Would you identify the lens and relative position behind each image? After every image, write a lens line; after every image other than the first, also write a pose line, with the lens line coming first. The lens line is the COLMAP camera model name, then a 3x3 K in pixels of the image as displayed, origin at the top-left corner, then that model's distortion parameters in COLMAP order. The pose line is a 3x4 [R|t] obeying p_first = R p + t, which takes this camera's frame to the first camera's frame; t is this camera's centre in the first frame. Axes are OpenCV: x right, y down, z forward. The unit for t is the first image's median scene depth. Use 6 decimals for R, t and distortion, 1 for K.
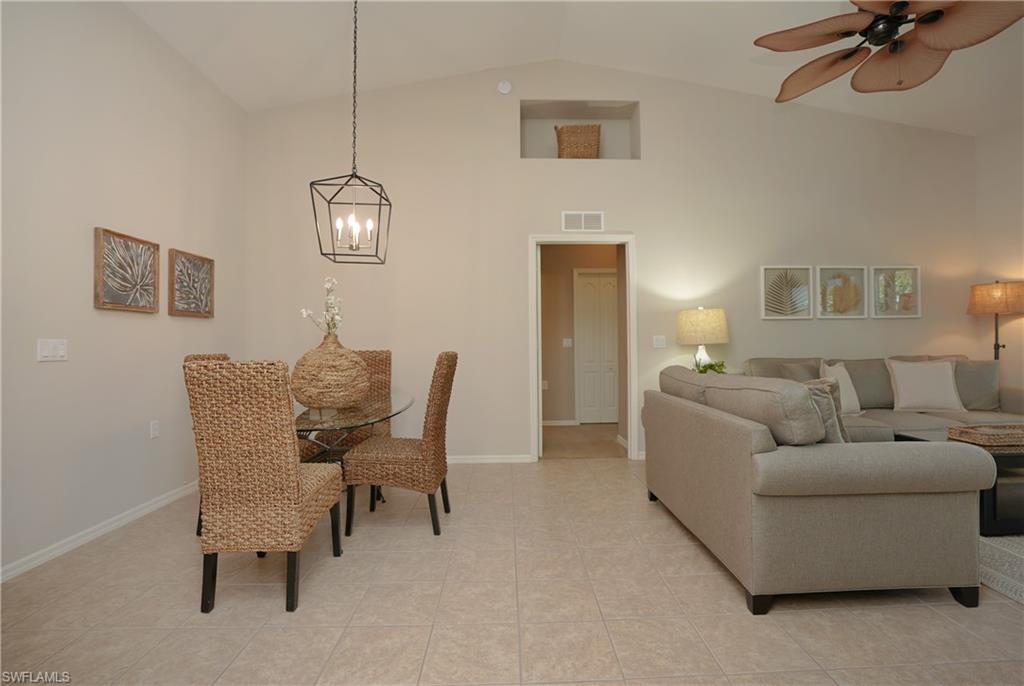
lens RADIAL K [[480.6, 0, 517.9], [0, 480.6, 341.3], [0, 0, 1]] dist [-0.057511, 0.018936]
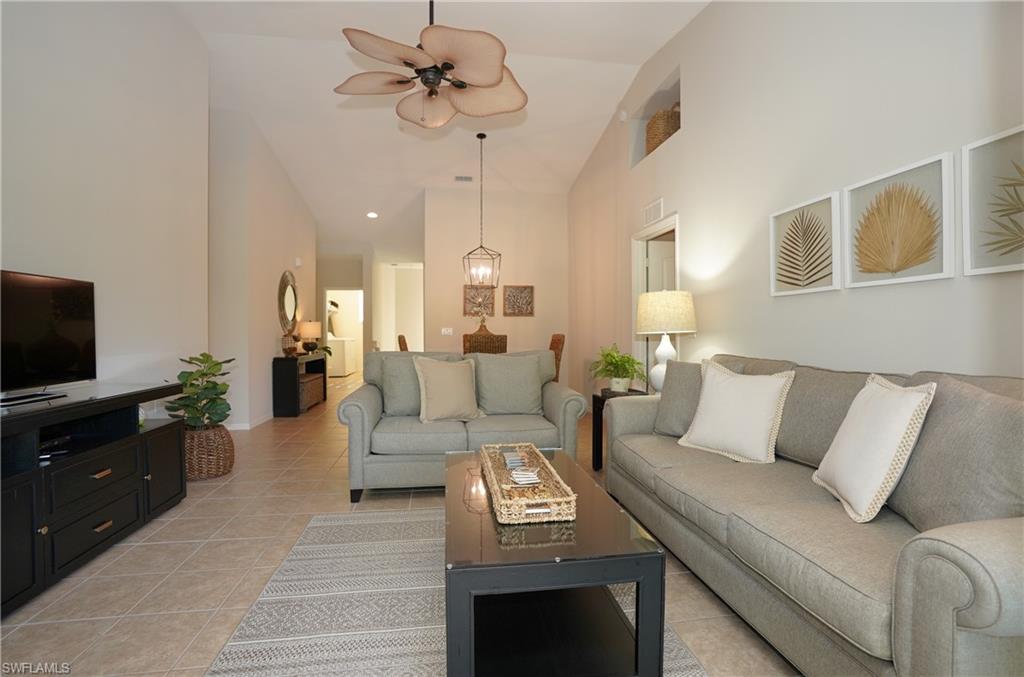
lens RADIAL K [[480.6, 0, 504.8], [0, 480.6, 339.7], [0, 0, 1]] dist [-0.057511, 0.018936]
pose [[0.104665, 0.027975, -0.994114, 1.391354], [-0.001652, 0.999608, 0.027956, -0.007503], [0.994506, -0.001283, 0.104670, 0.711664]]
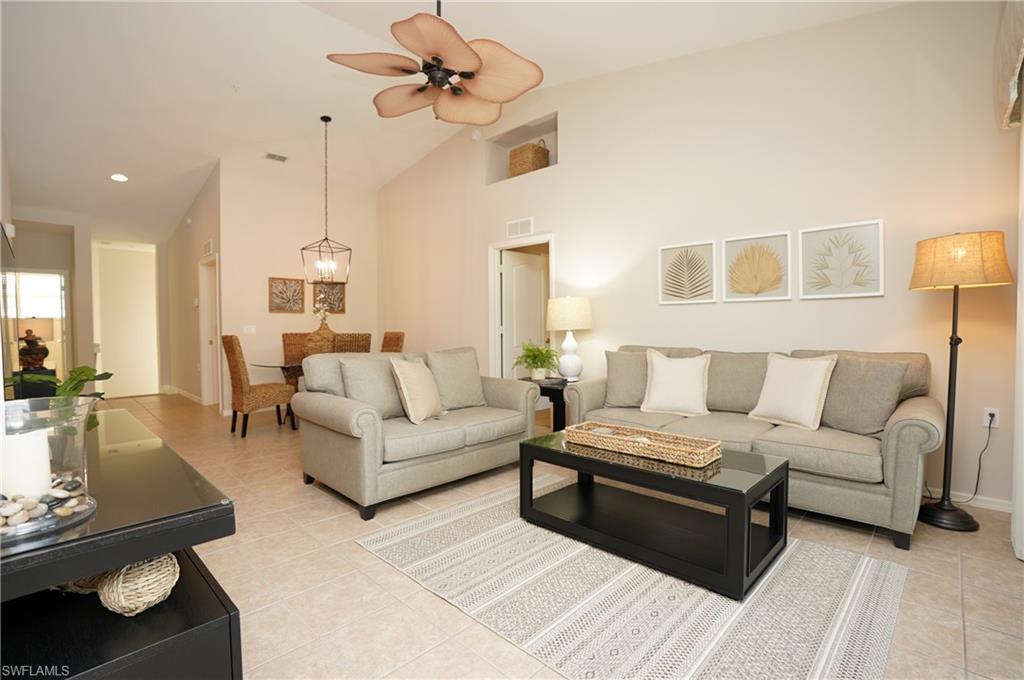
lens RADIAL K [[480.6, 0, 504.1], [0, 480.6, 335.2], [0, 0, 1]] dist [-0.057511, 0.018936]
pose [[0.684903, 0.019520, -0.728373, 1.234778], [-0.000544, 0.999654, 0.026279, -0.013624], [0.728634, -0.017603, 0.684677, 0.168791]]
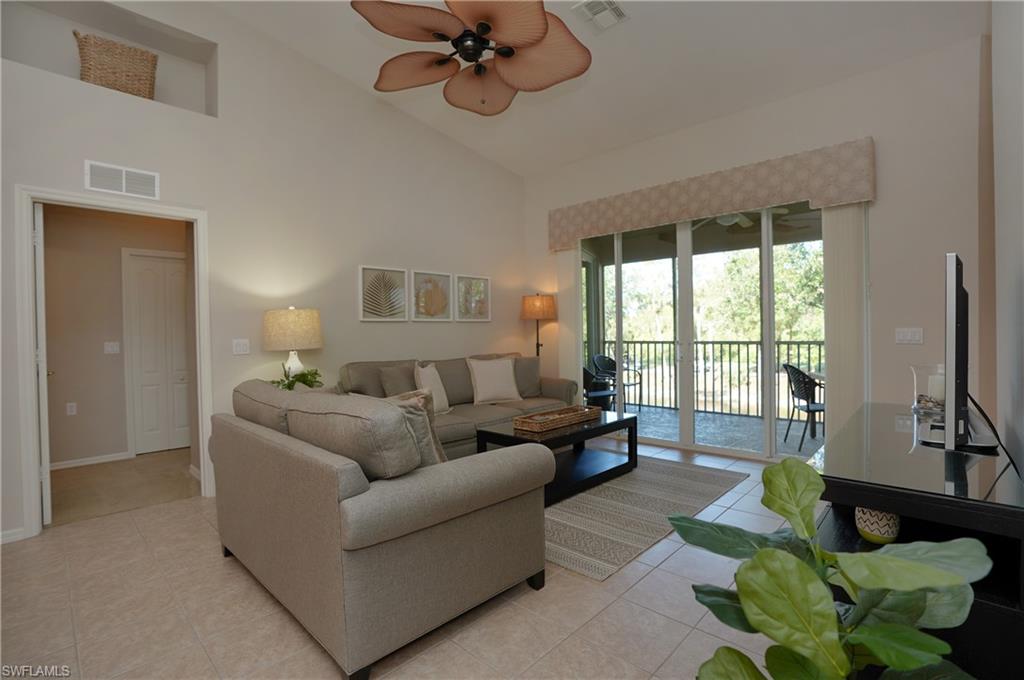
lens RADIAL K [[480.6, 0, 521.3], [0, 480.6, 336.5], [0, 0, 1]] dist [-0.057511, 0.018936]
pose [[0.703872, -0.006890, 0.710293, 0.074894], [0.008725, 0.999961, 0.001053, -0.016956], [-0.710273, 0.005456, 0.703905, 0.115156]]
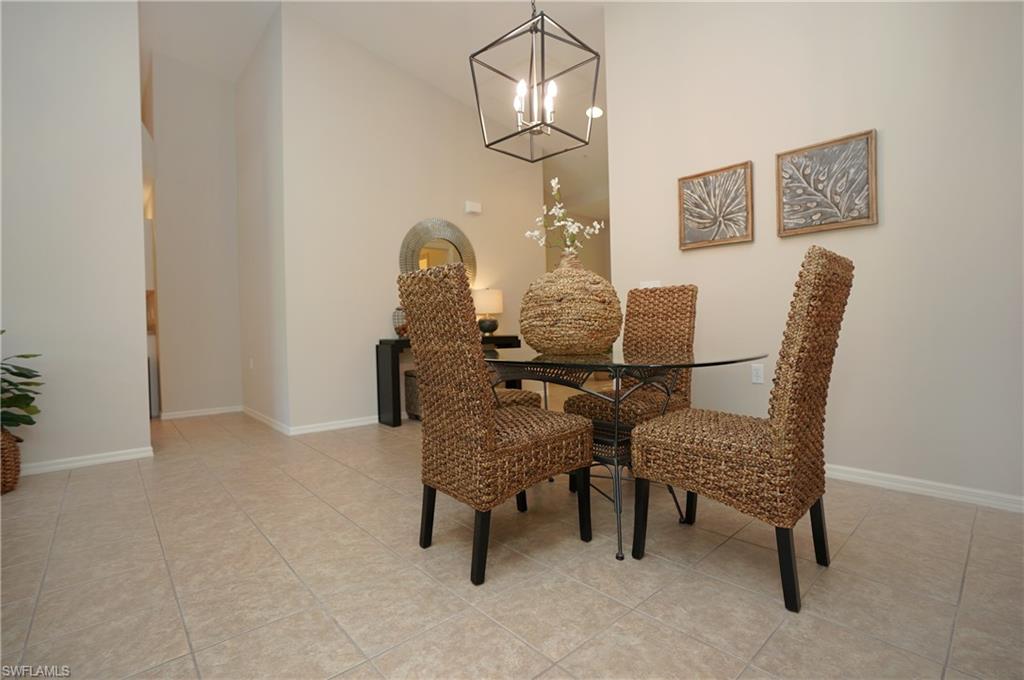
lens RADIAL K [[480.8, 0, 520.6], [0, 480.8, 334.0], [0, 0, 1]] dist [-0.023496, -0.000091]
pose [[-0.757897, 0.037708, -0.651283, 0.123343], [0.027409, 0.999287, 0.025960, 0.069558], [0.651798, 0.001824, -0.758390, 1.232837]]
